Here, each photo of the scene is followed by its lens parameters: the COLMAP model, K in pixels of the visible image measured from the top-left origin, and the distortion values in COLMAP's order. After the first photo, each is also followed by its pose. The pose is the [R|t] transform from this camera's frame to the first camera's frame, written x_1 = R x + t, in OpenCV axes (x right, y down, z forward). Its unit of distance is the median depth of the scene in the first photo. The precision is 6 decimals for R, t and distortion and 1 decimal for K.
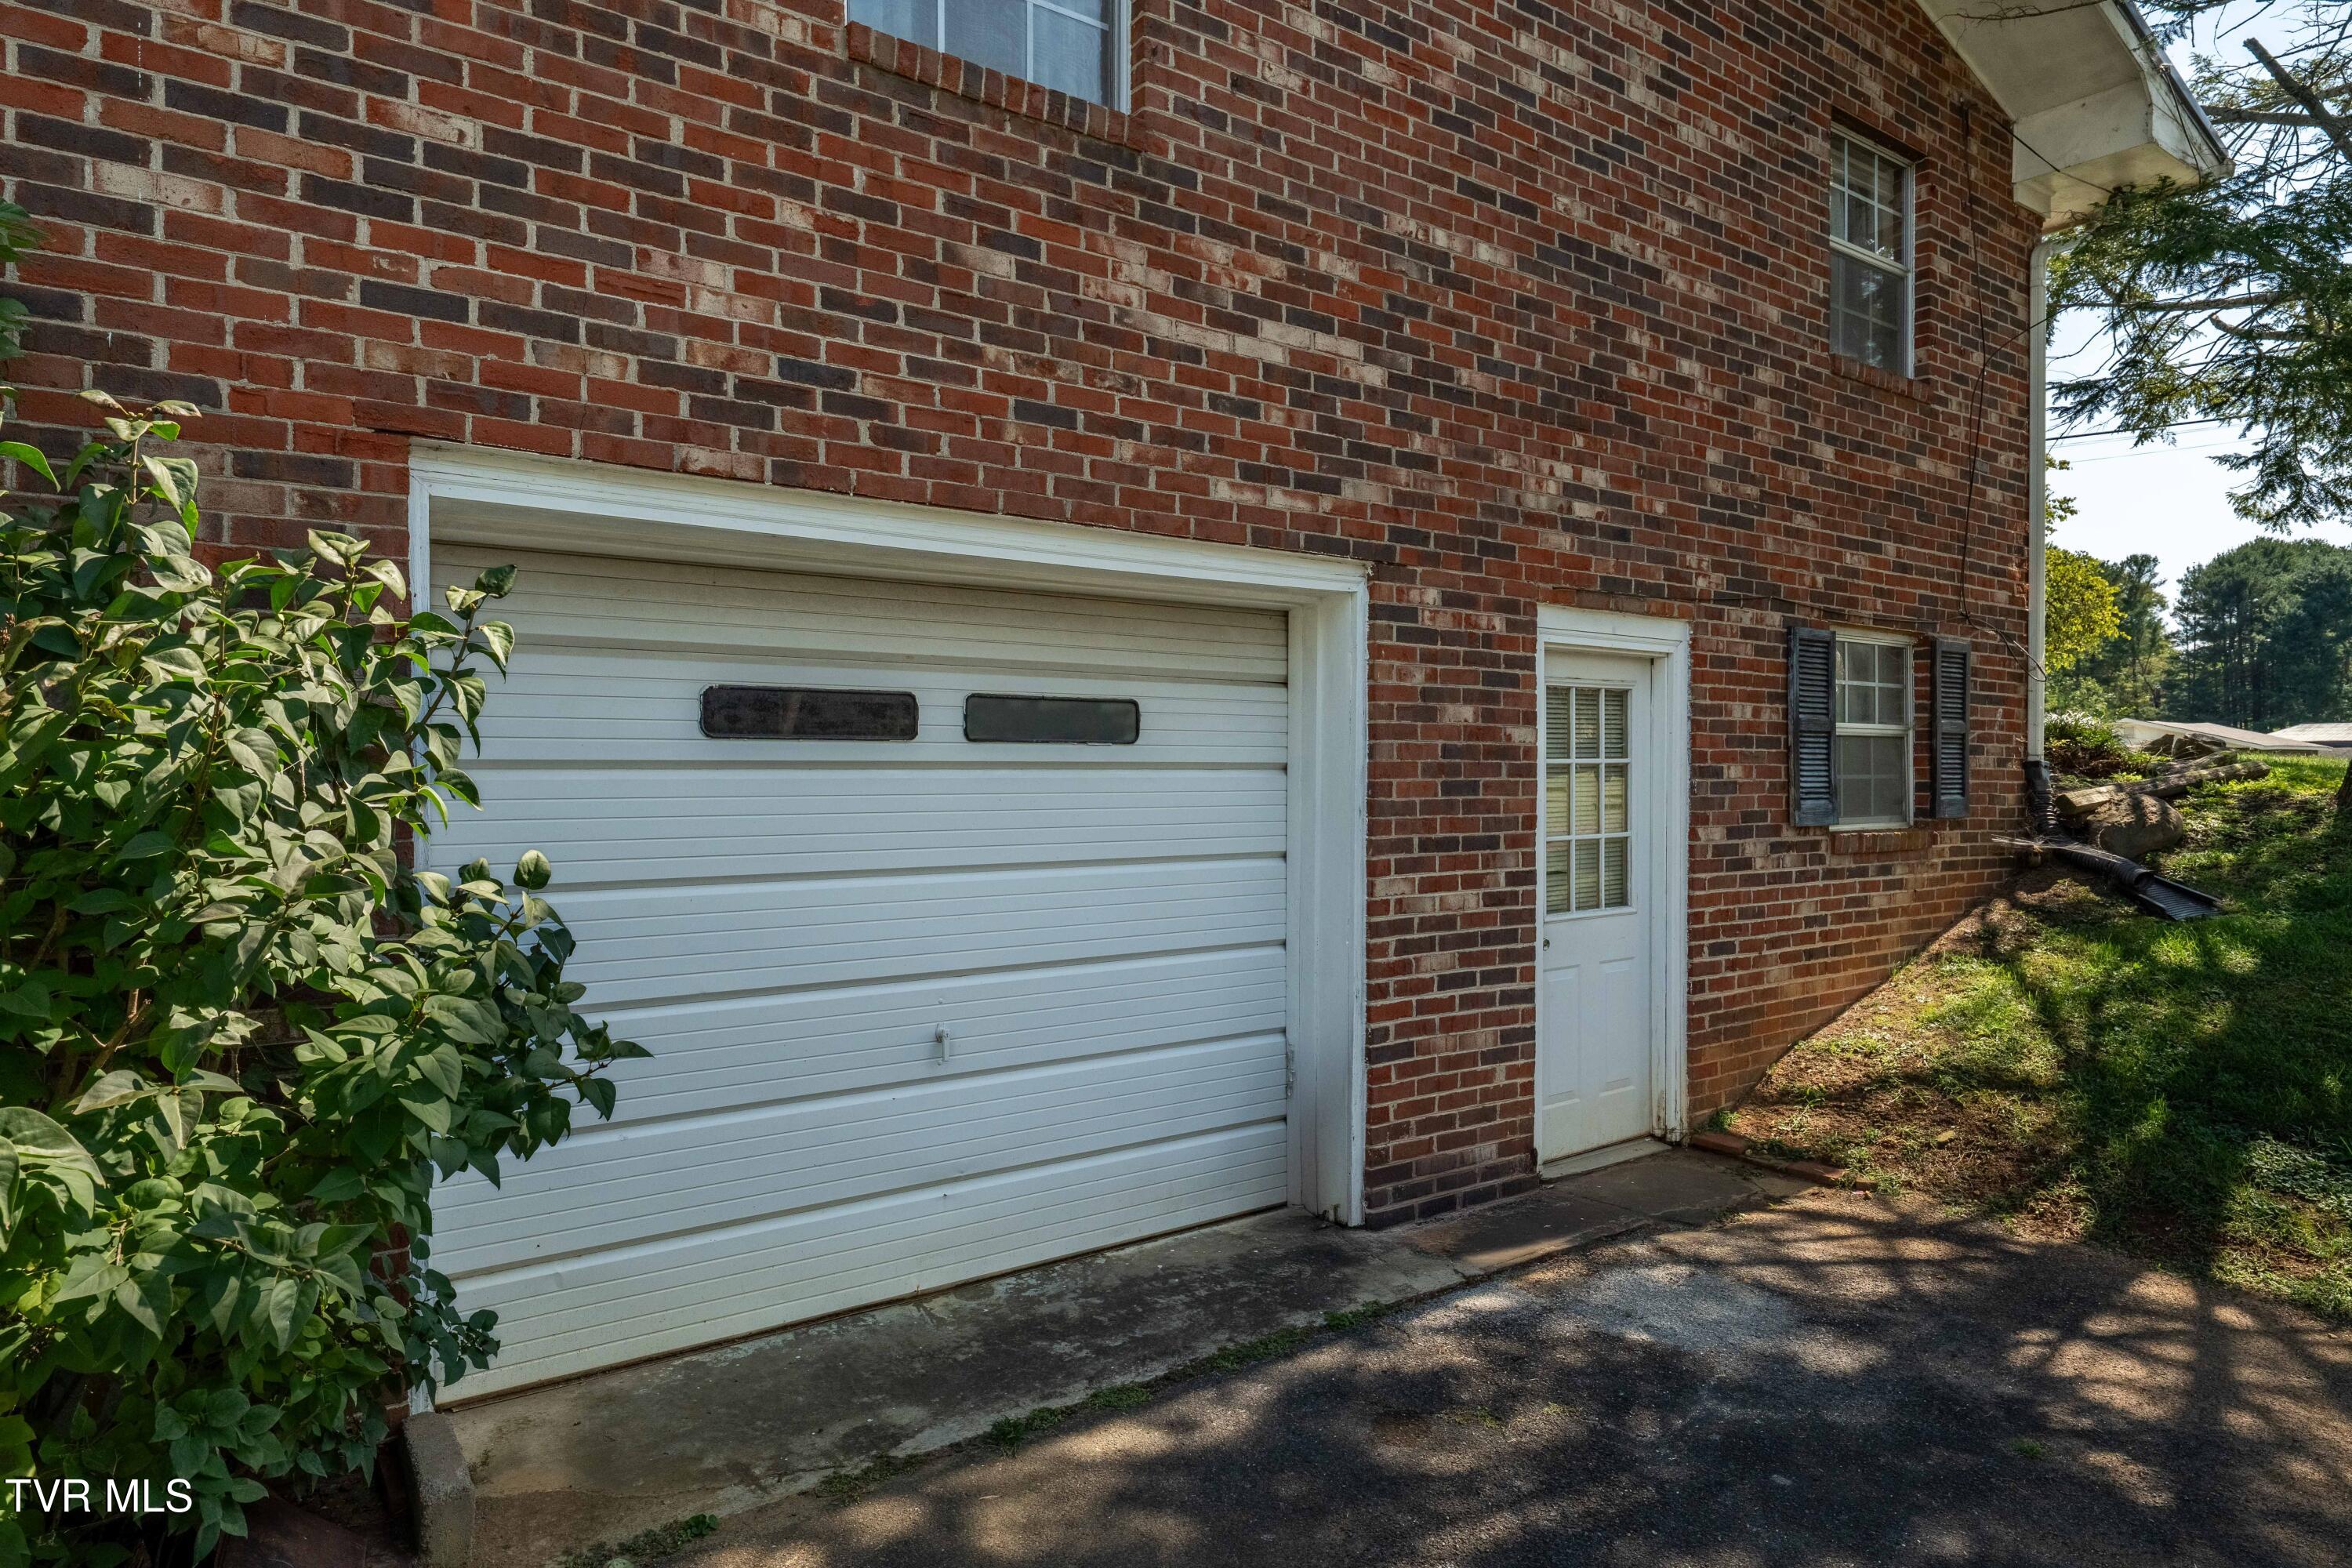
lens RADIAL K [[1364.5, 0, 1174.8], [0, 1364.5, 765.9], [0, 0, 1]] dist [0.005903, -0.002670]
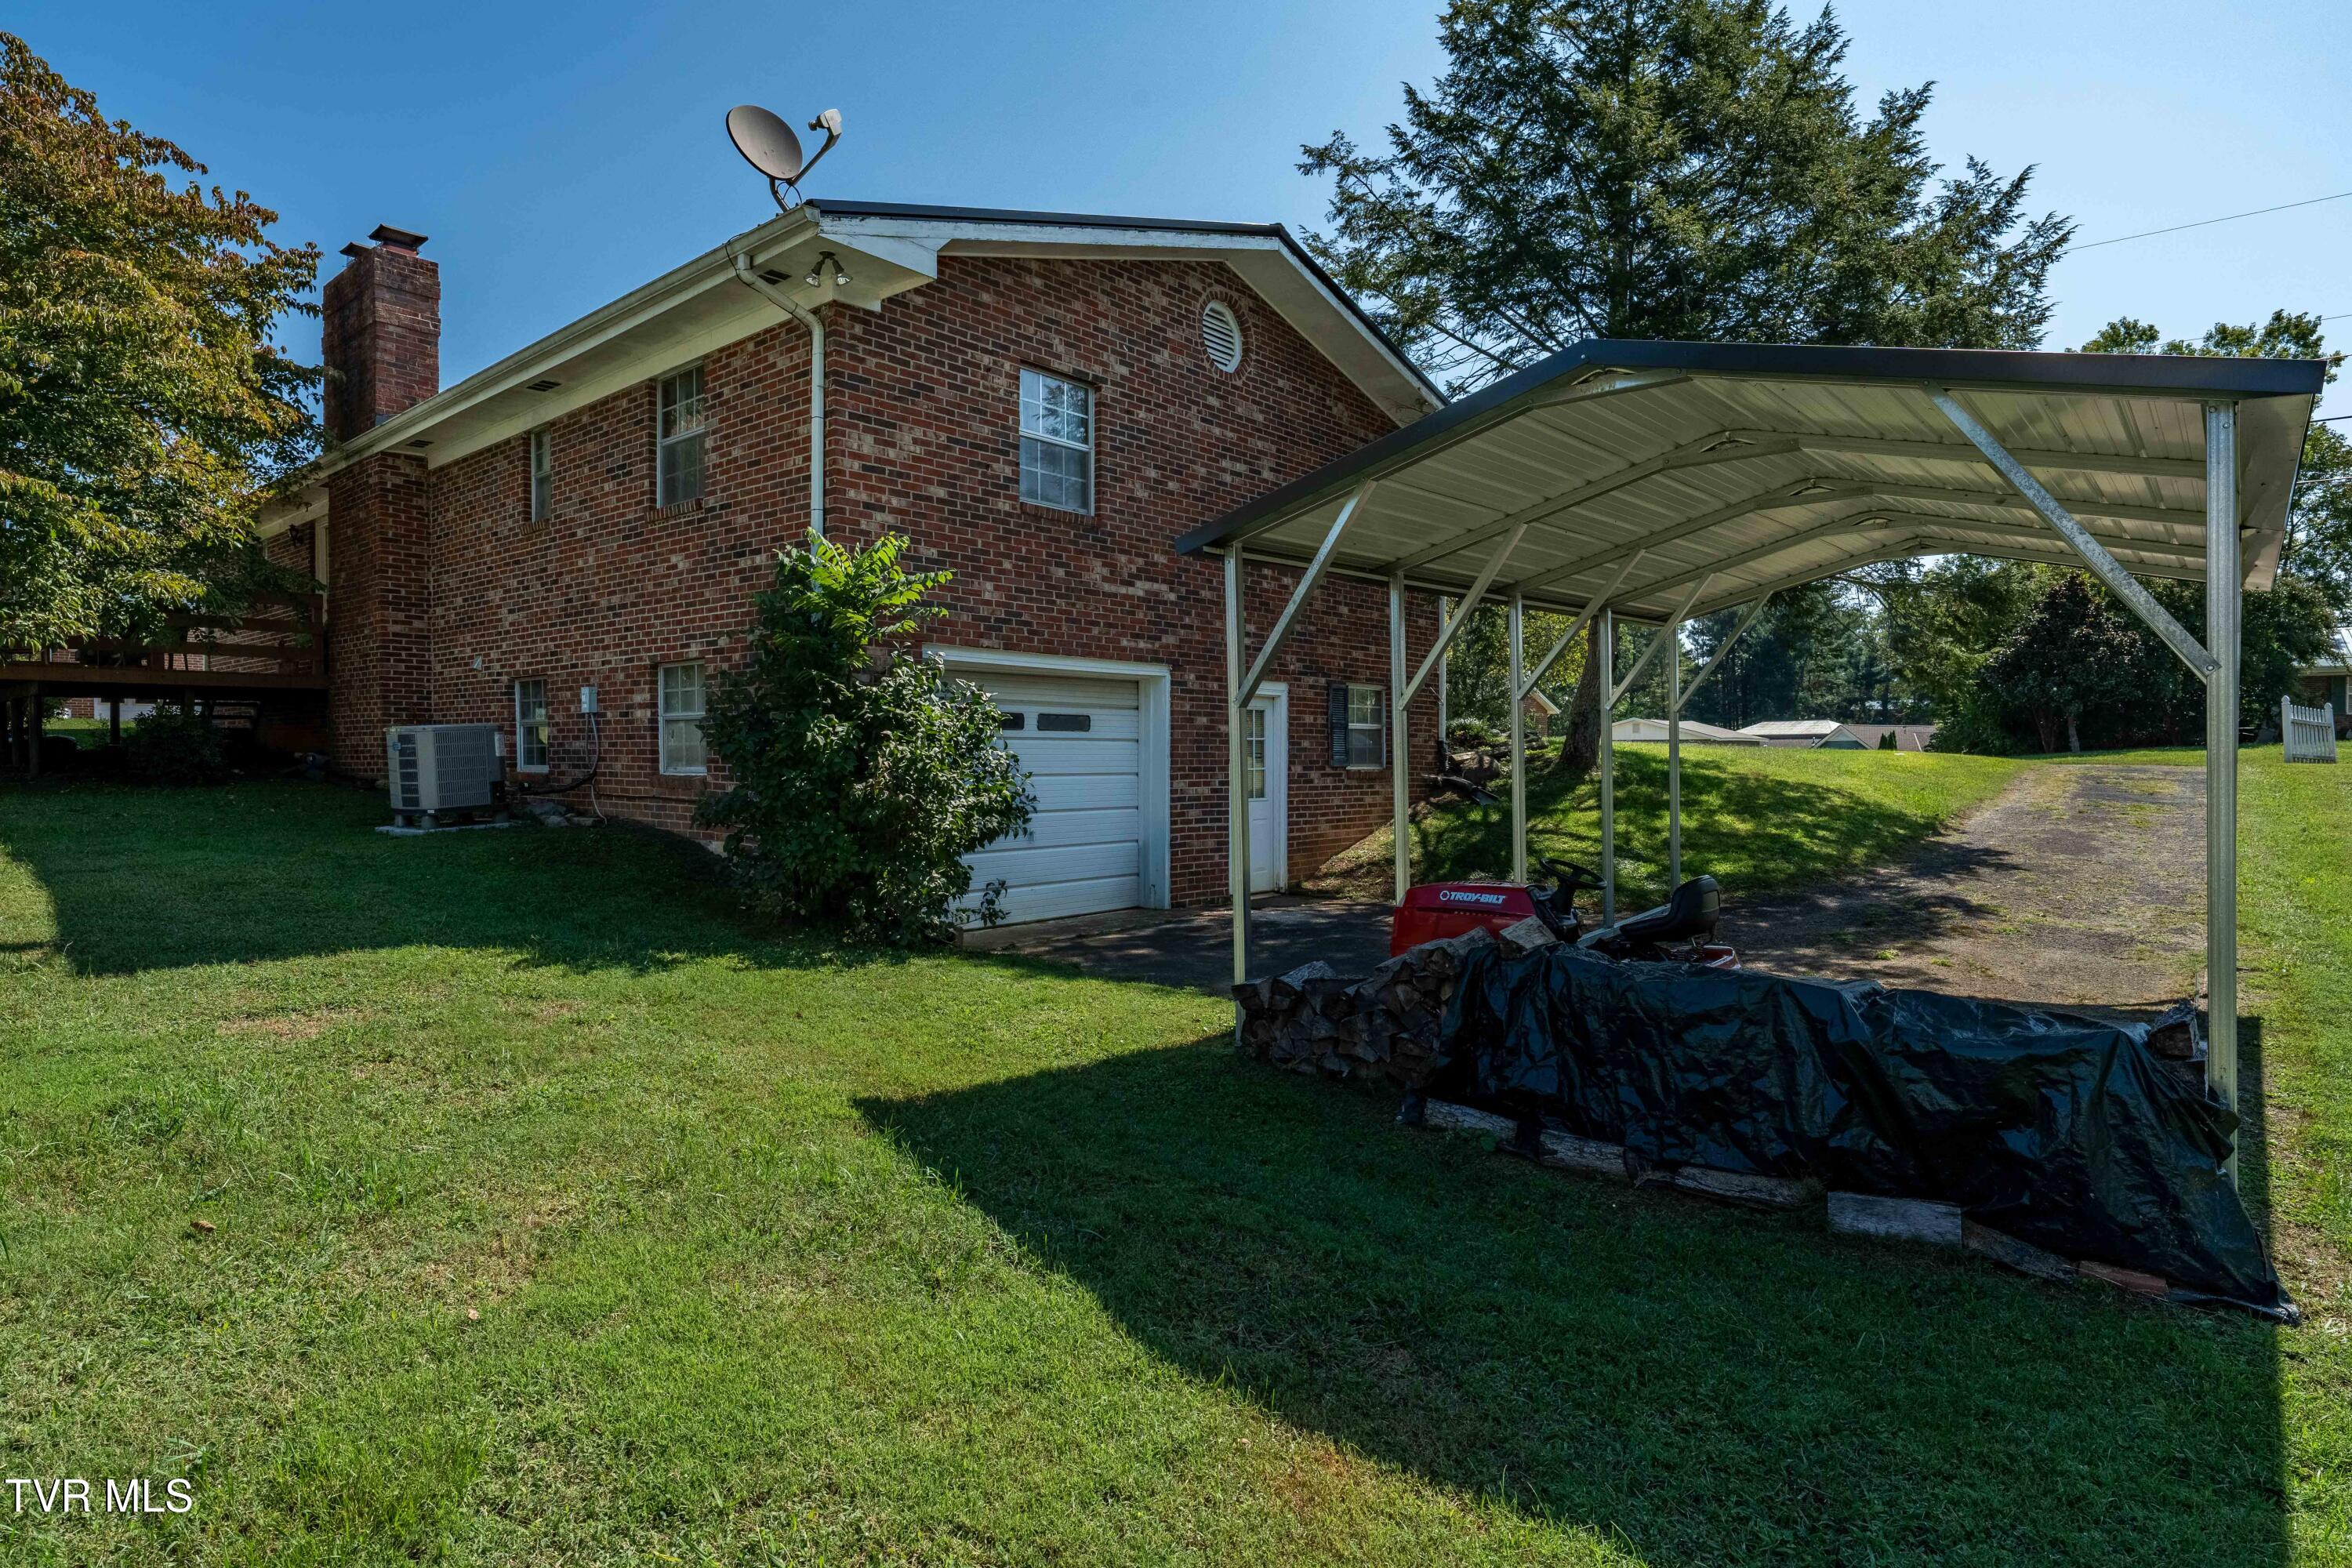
lens RADIAL K [[1279.4, 0, 1188.5], [0, 1279.4, 763.5], [0, 0, 1]] dist [0.014298, -0.003119]
pose [[0.970825, -0.004785, 0.239743, -0.423220], [0.003748, 0.999982, 0.004782, 0.034698], [-0.239761, -0.003744, 0.970825, -1.443389]]
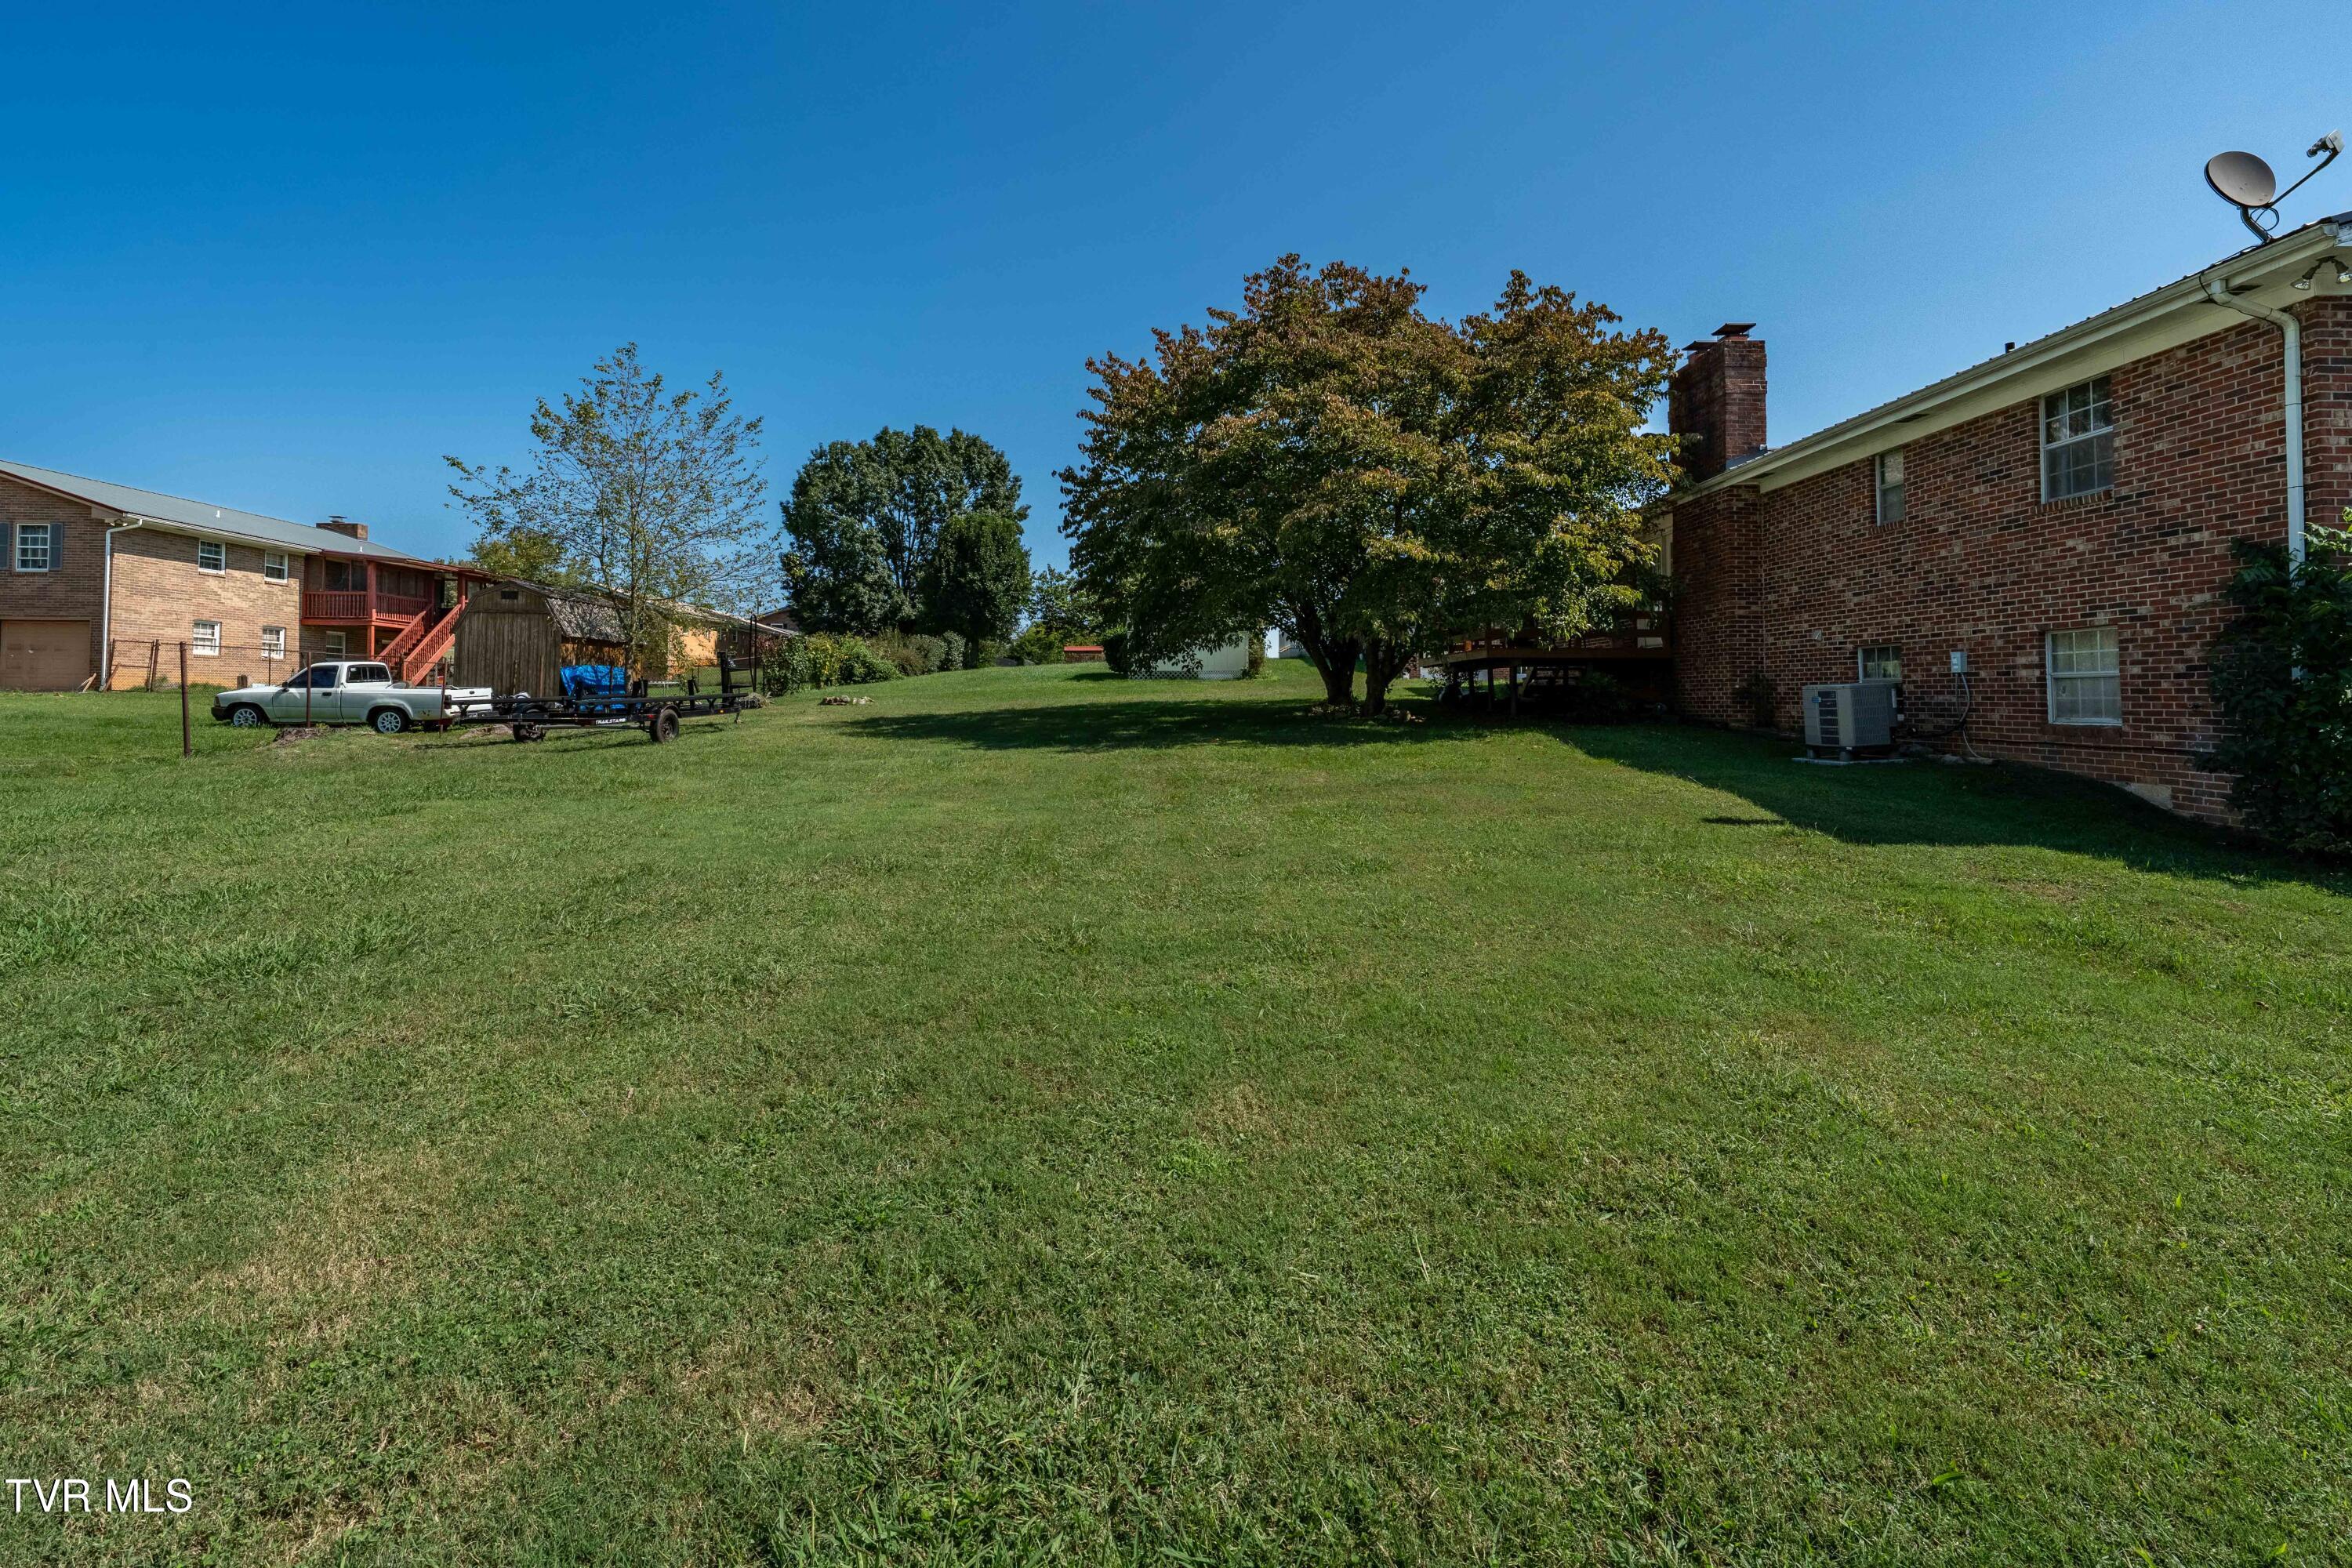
lens RADIAL K [[1106.6, 0, 1183.0], [0, 1106.6, 650.7], [0, 0, 1]] dist [0.014663, -0.000930]
pose [[0.835508, -0.025257, -0.548897, -1.024388], [-0.002243, 0.998778, -0.049373, 0.027667], [0.549474, 0.042483, 0.834430, -1.987753]]
